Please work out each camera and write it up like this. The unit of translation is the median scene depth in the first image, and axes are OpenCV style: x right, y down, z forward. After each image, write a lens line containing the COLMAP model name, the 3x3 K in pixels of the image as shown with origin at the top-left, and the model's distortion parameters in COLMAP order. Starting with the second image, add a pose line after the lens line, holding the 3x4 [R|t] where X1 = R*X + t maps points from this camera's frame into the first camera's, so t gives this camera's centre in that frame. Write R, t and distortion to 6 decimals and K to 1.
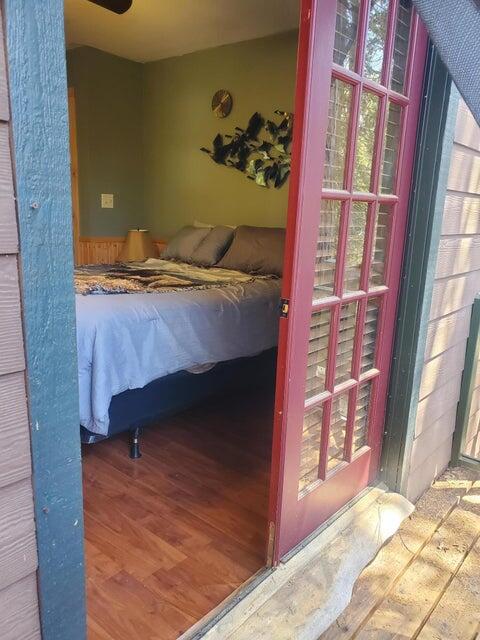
lens RADIAL K [[497.1, 0, 244.8], [0, 497.1, 321.9], [0, 0, 1]] dist [0.033985, -0.033568]
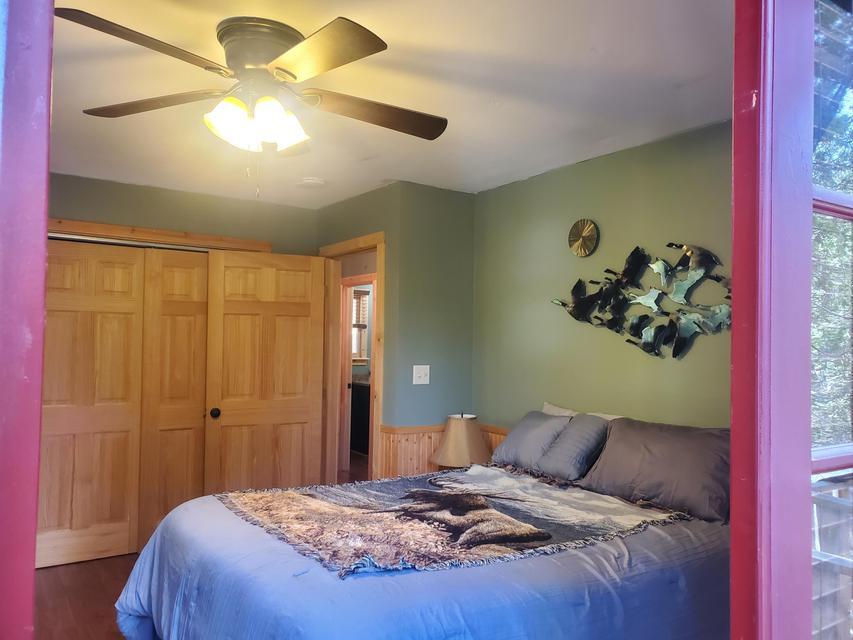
lens RADIAL K [[662.6, 0, 440.7], [0, 662.6, 326.8], [0, 0, 1]] dist [0.033985, -0.033568]
pose [[0.964284, -0.033014, -0.262804, 0.000162], [-0.037157, 0.965530, -0.257627, -0.080529], [0.262251, 0.258191, 0.929818, 0.140734]]
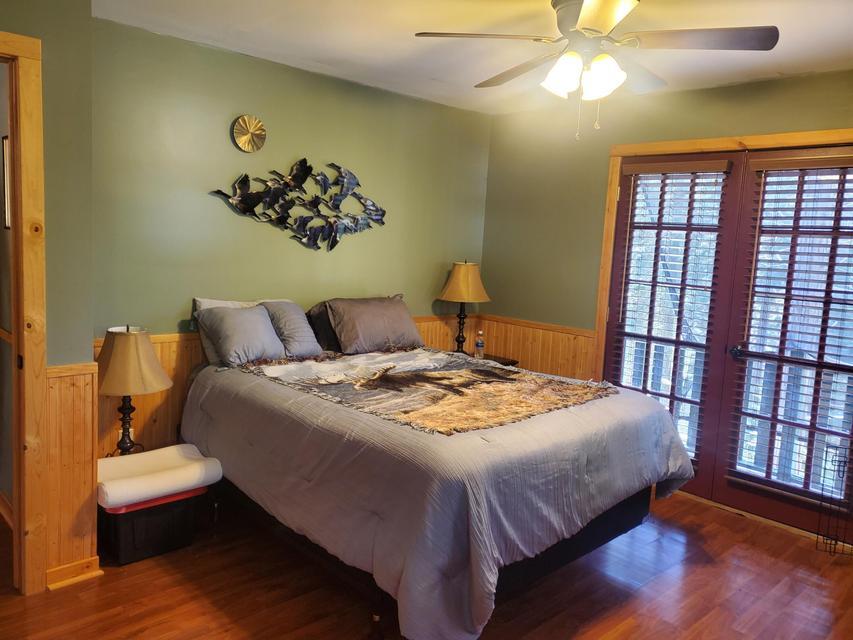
lens RADIAL K [[662.6, 0, 426.9], [0, 662.6, 321.3], [0, 0, 1]] dist [0.033985, -0.033568]
pose [[0.113901, -0.156372, 0.981109, -0.989136], [0.189239, 0.972870, 0.133089, -0.263621], [-0.975303, 0.170505, 0.140403, 0.685113]]
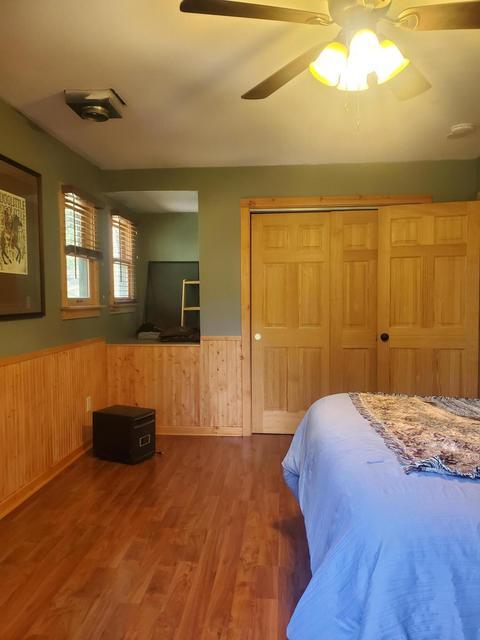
lens RADIAL K [[497.1, 0, 233.9], [0, 497.1, 324.4], [0, 0, 1]] dist [0.033985, -0.033568]
pose [[0.566456, -0.001918, -0.824090, 0.029044], [-0.157271, 0.981367, -0.110388, -0.073759], [0.808946, 0.192135, 0.555600, 0.274855]]
